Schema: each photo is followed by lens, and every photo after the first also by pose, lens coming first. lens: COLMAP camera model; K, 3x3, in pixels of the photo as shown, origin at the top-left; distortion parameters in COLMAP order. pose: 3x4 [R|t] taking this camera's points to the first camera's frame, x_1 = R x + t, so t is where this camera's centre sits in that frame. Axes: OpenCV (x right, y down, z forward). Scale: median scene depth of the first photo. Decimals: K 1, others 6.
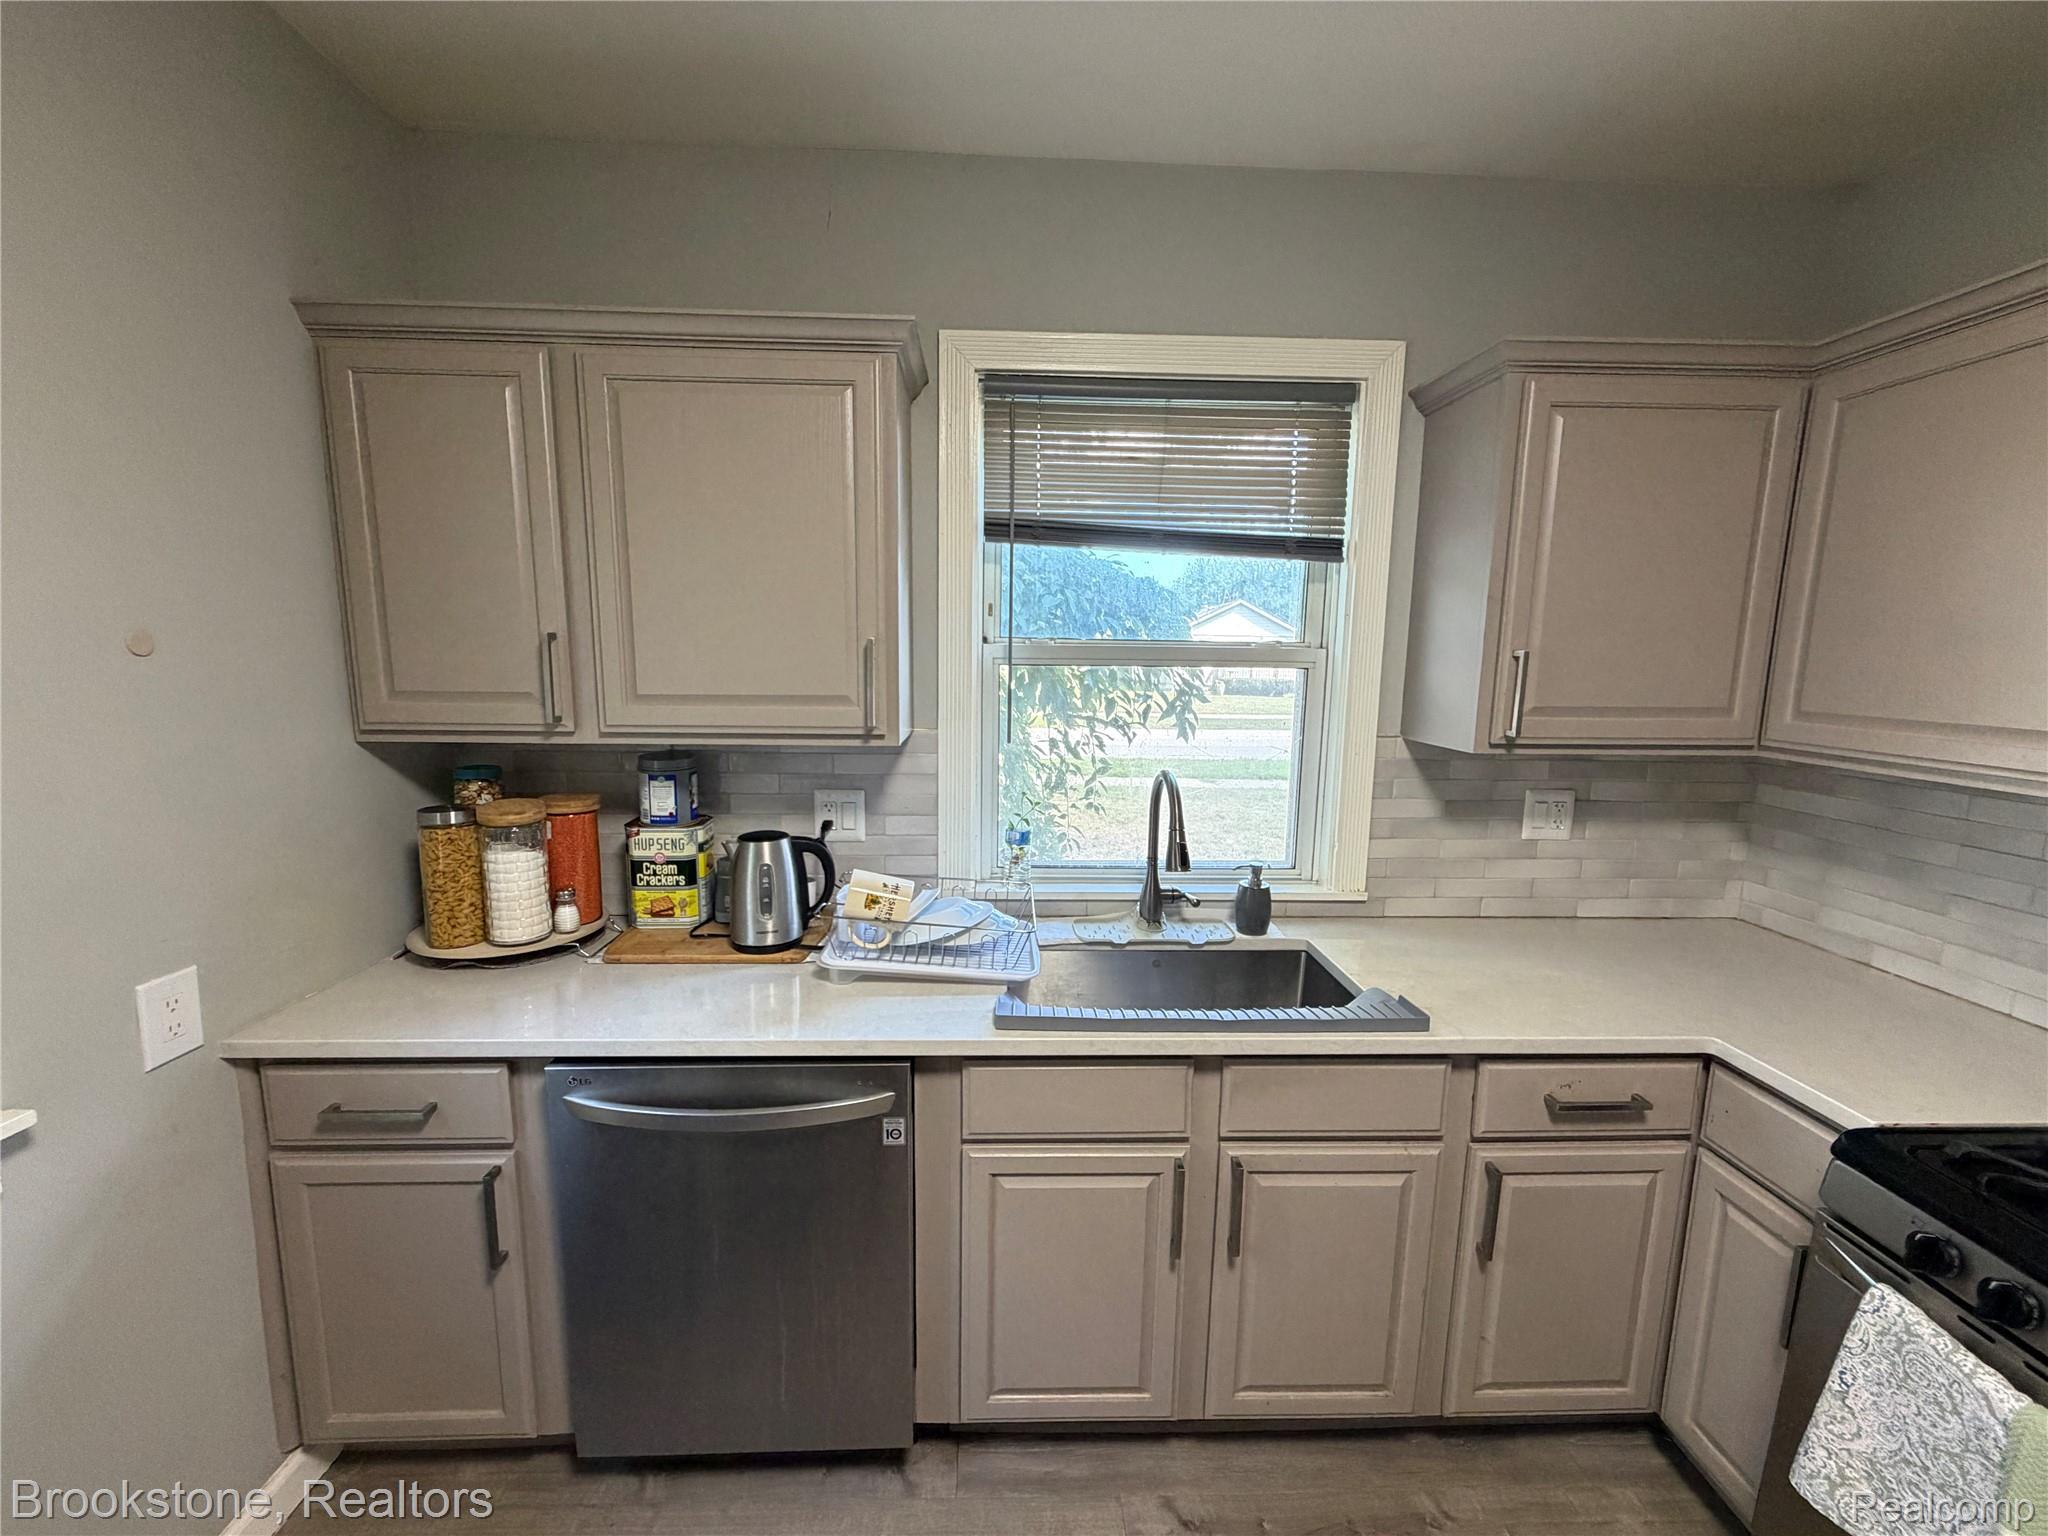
lens RADIAL K [[814.0, 0, 1017.5], [0, 814.0, 769.5], [0, 0, 1]] dist [-0.001472, 0.000501]
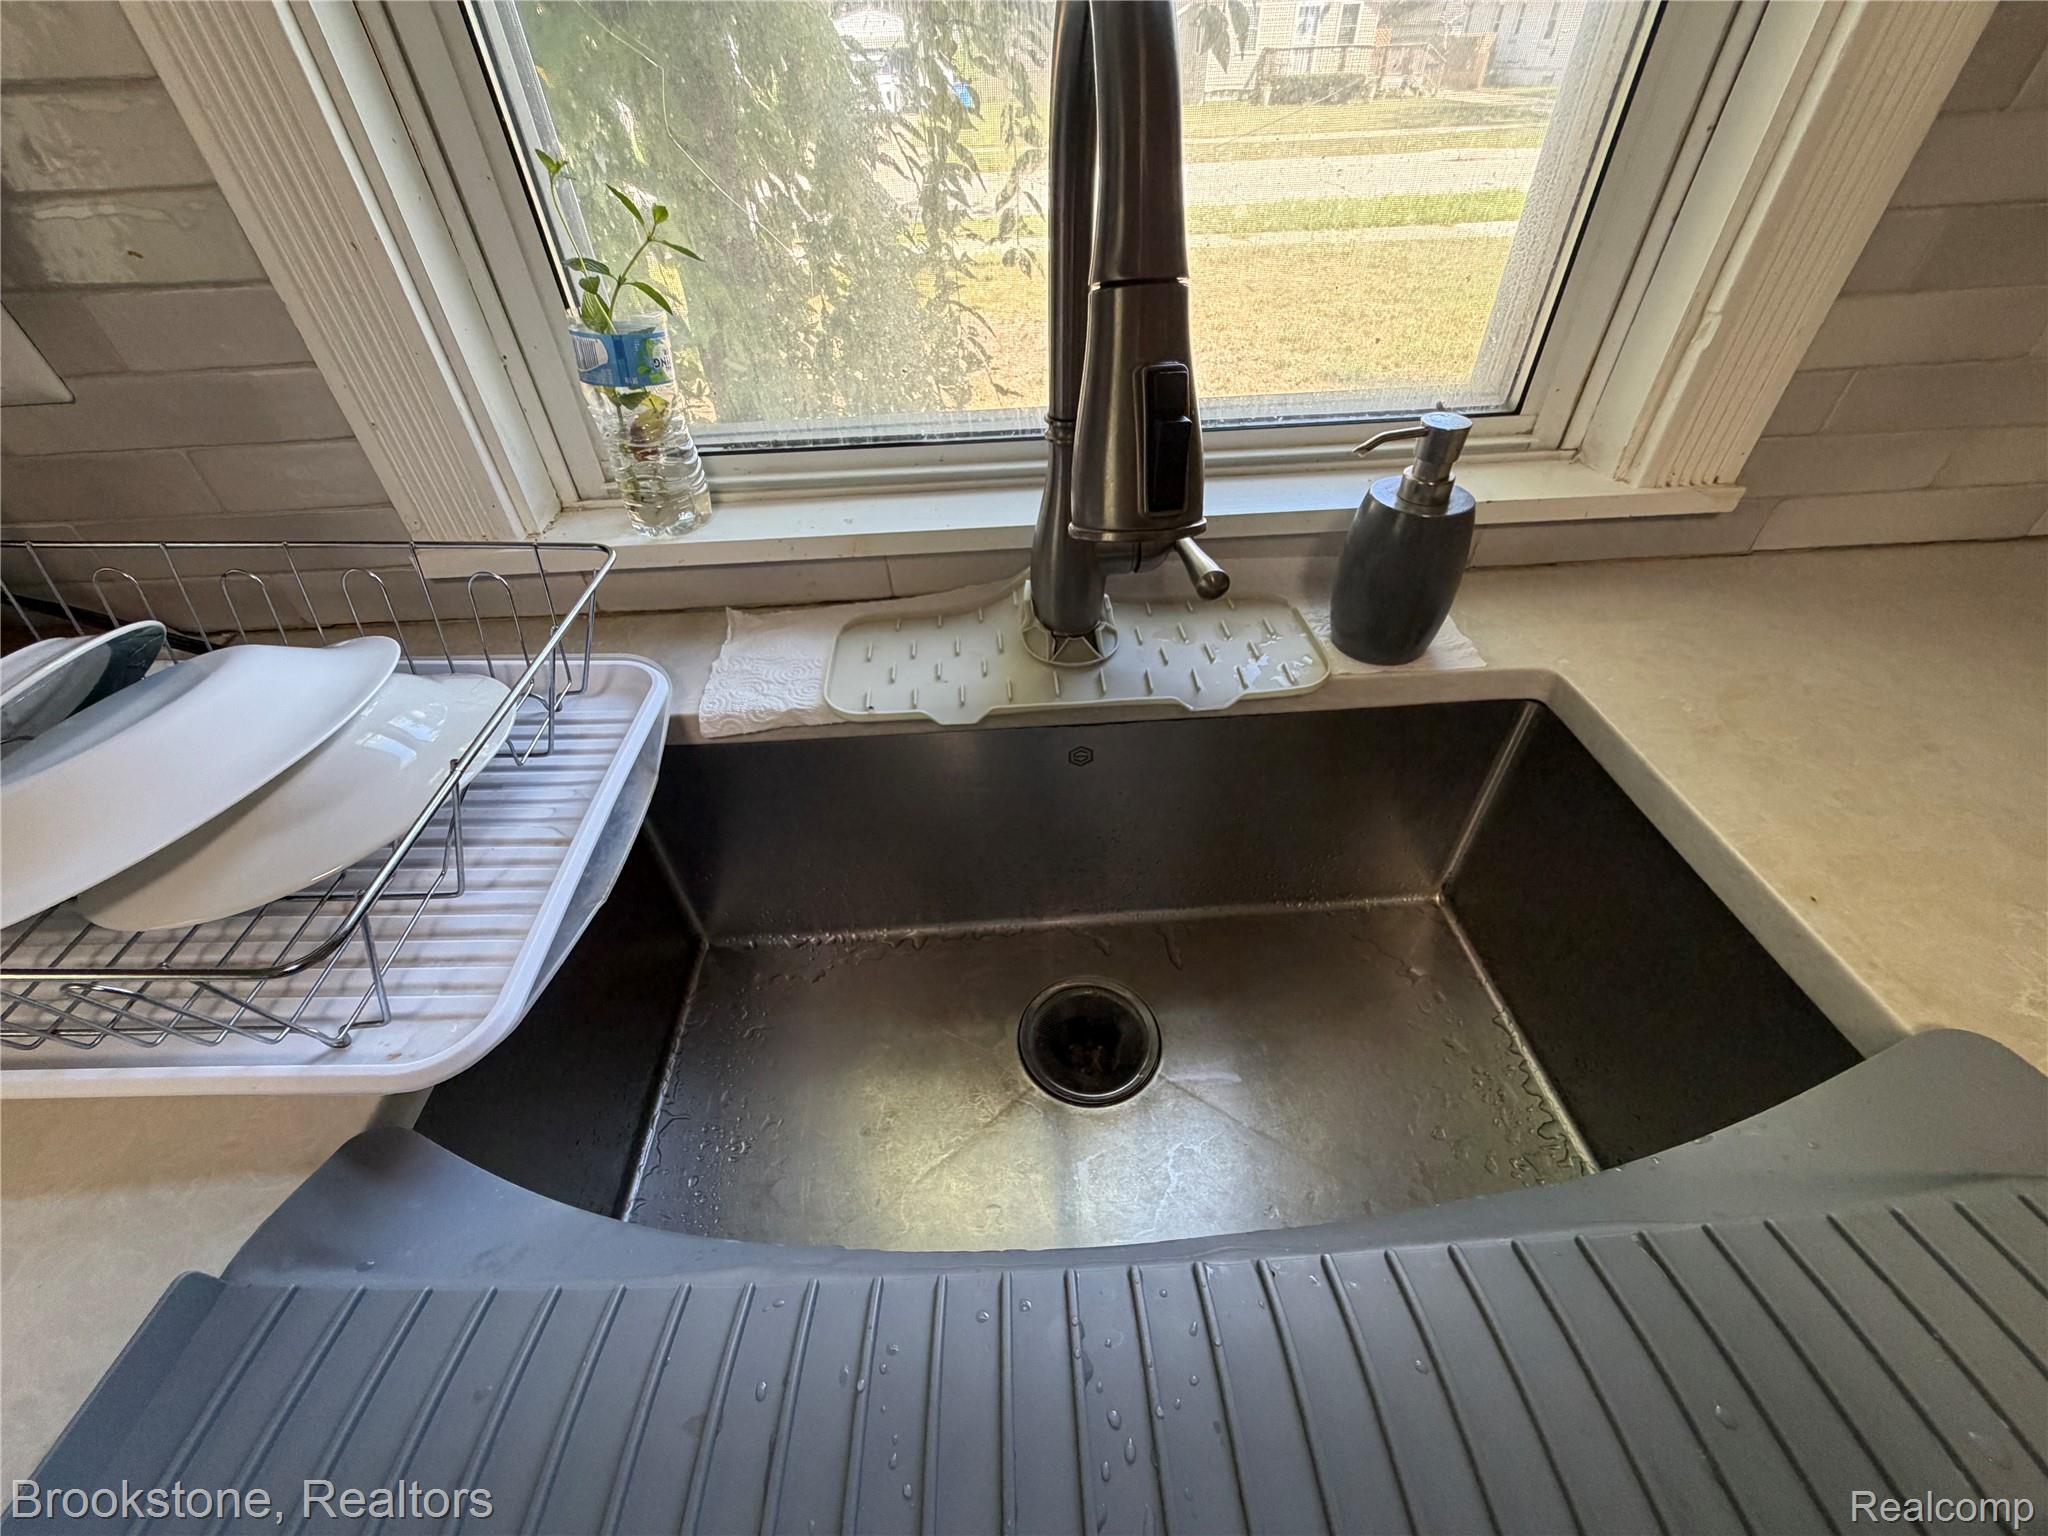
lens RADIAL K [[819.0, 0, 1002.5], [0, 819.0, 747.3], [0, 0, 1]] dist [-0.000388, 0.000089]
pose [[0.999024, -0.033389, -0.028929, 0.168275], [0.043626, 0.848832, 0.526860, 0.064894], [0.006964, -0.527607, 0.849460, 0.800326]]
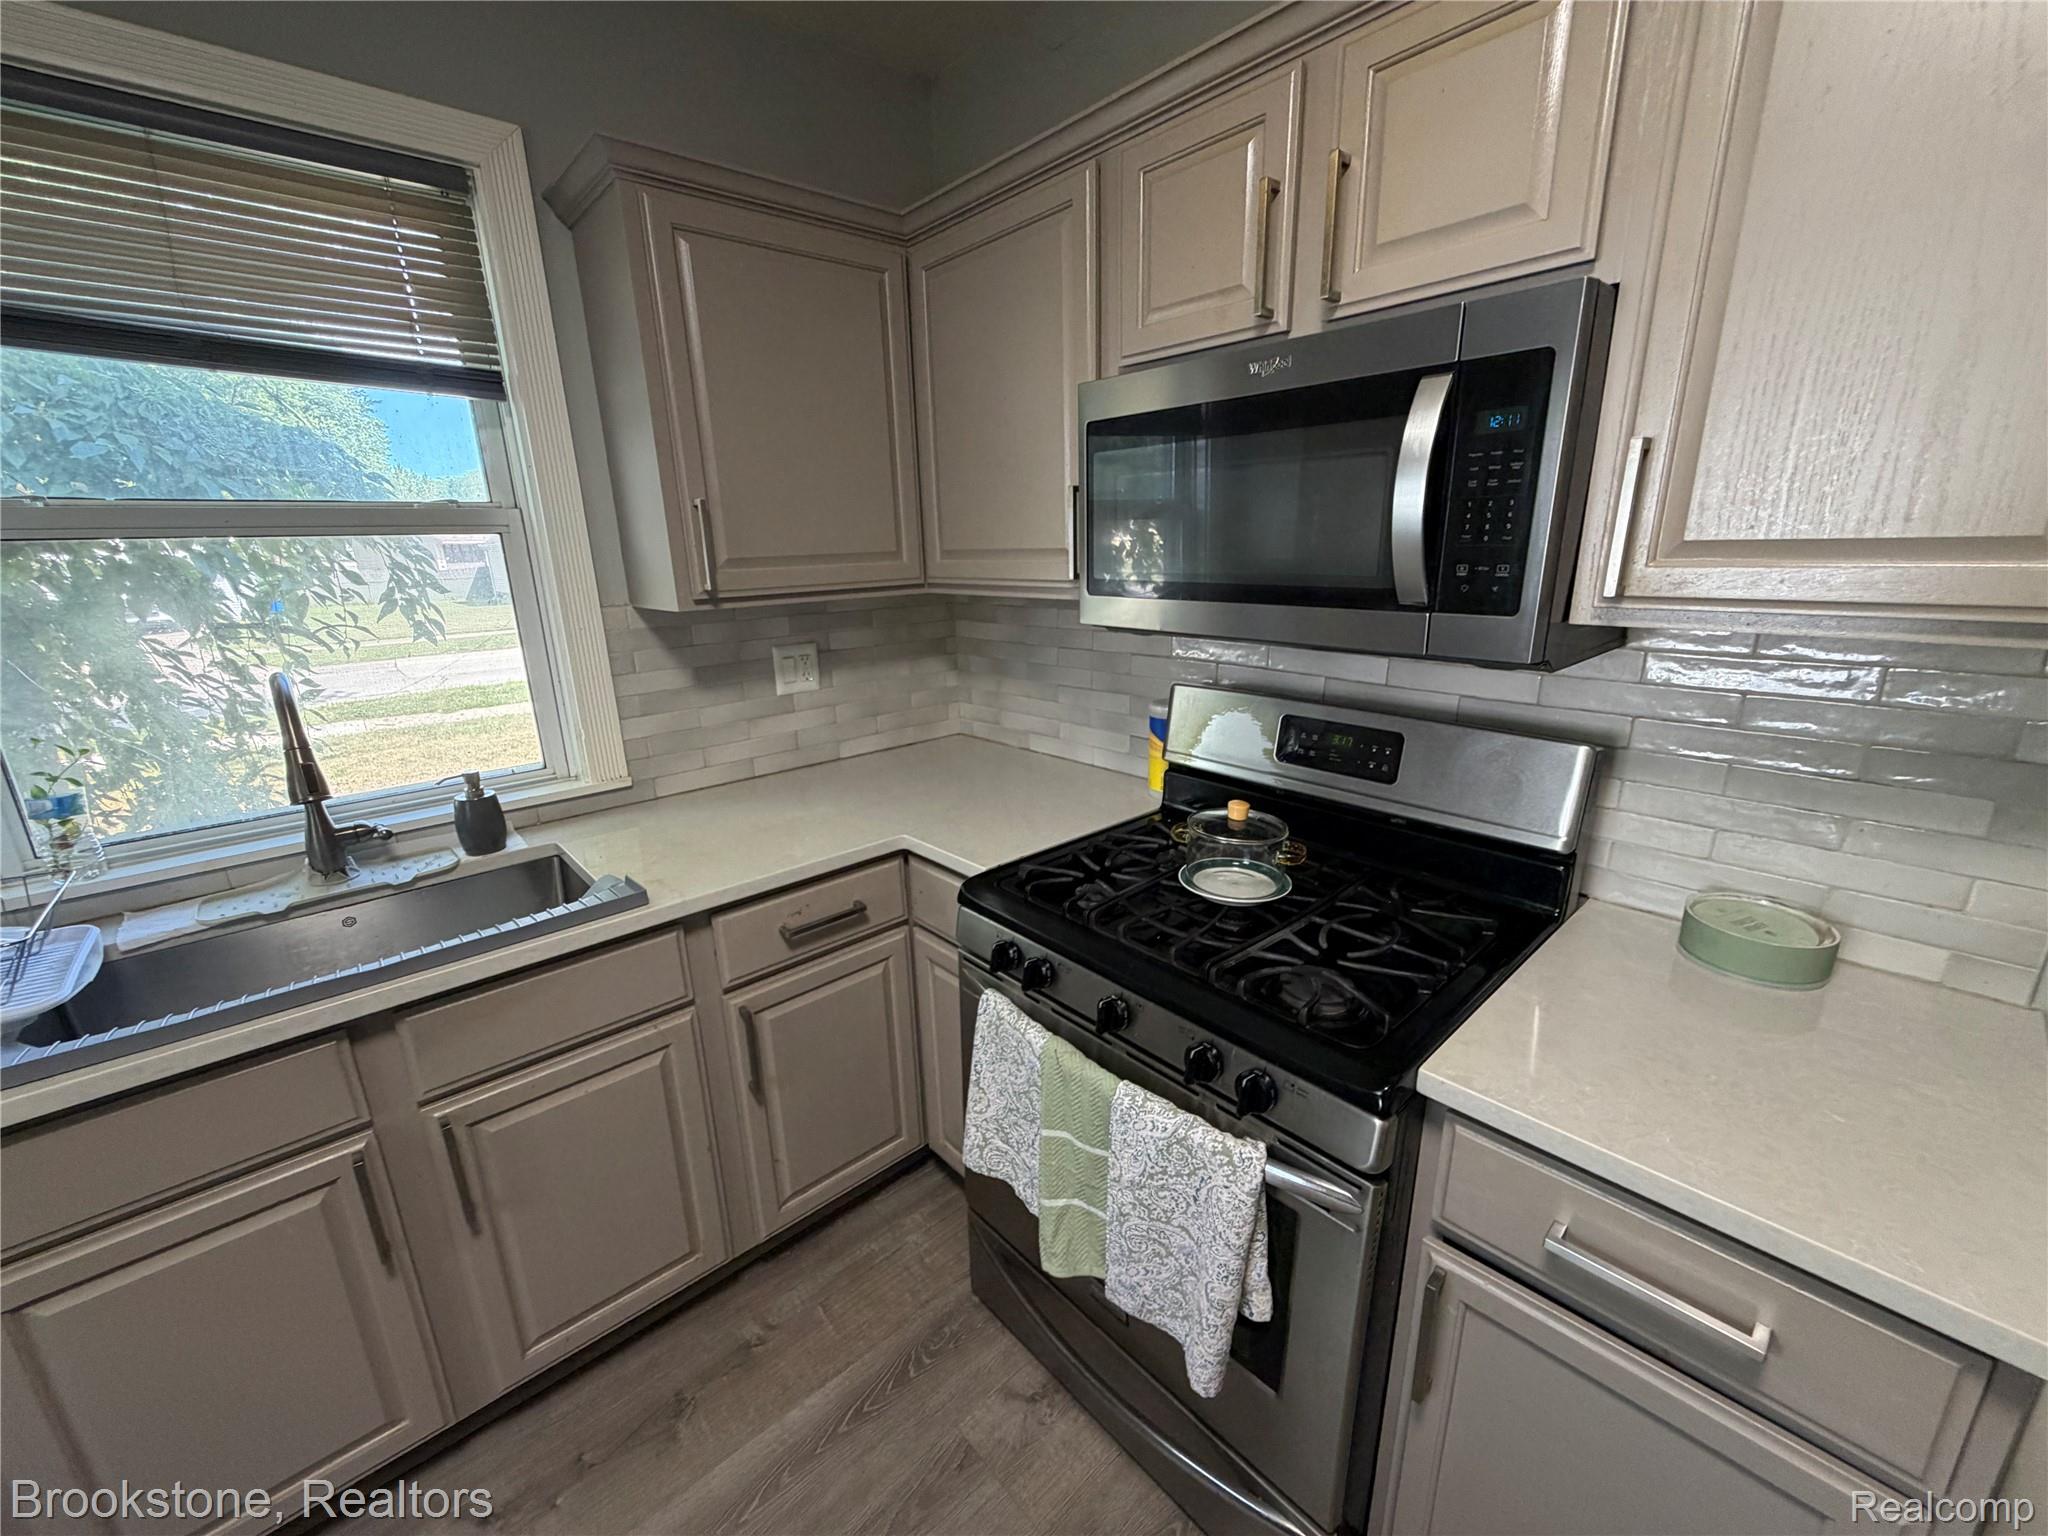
lens RADIAL K [[814.0, 0, 1017.5], [0, 814.0, 769.5], [0, 0, 1]] dist [-0.001472, 0.000501]
pose [[0.766876, -0.205264, 0.608086, 0.245865], [0.131353, 0.977617, 0.164349, 0.057168], [-0.628210, -0.046161, 0.776673, -0.004172]]
